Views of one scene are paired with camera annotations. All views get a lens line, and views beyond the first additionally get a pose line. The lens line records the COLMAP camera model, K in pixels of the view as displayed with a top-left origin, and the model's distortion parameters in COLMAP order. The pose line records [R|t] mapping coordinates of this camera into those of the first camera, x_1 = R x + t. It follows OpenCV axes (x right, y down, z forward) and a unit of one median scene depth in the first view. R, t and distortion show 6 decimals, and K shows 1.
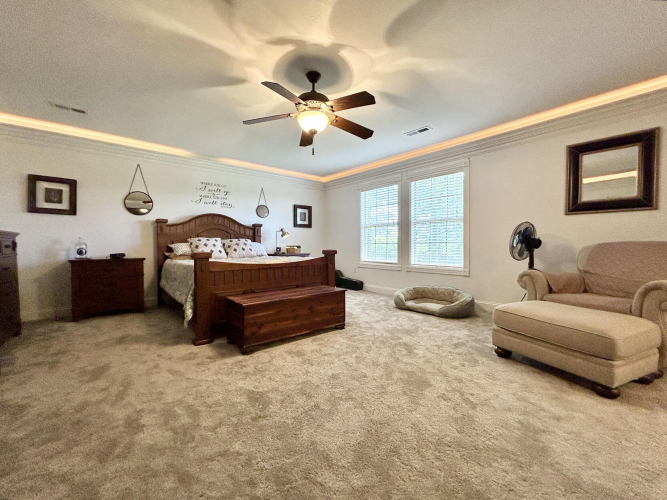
lens RADIAL K [[266.7, 0, 330.4], [0, 266.7, 249.9], [0, 0, 1]] dist [0.001162, 0.000050]
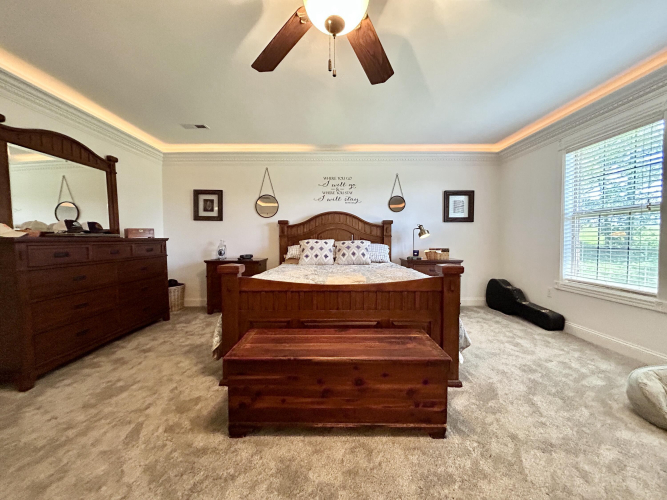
lens RADIAL K [[266.7, 0, 330.4], [0, 266.7, 249.9], [0, 0, 1]] dist [0.001162, 0.000050]
pose [[0.767409, 0.028651, -0.640517, 0.134216], [-0.015399, 0.999537, 0.026261, -0.035420], [0.640973, -0.010290, 0.767495, 0.353765]]
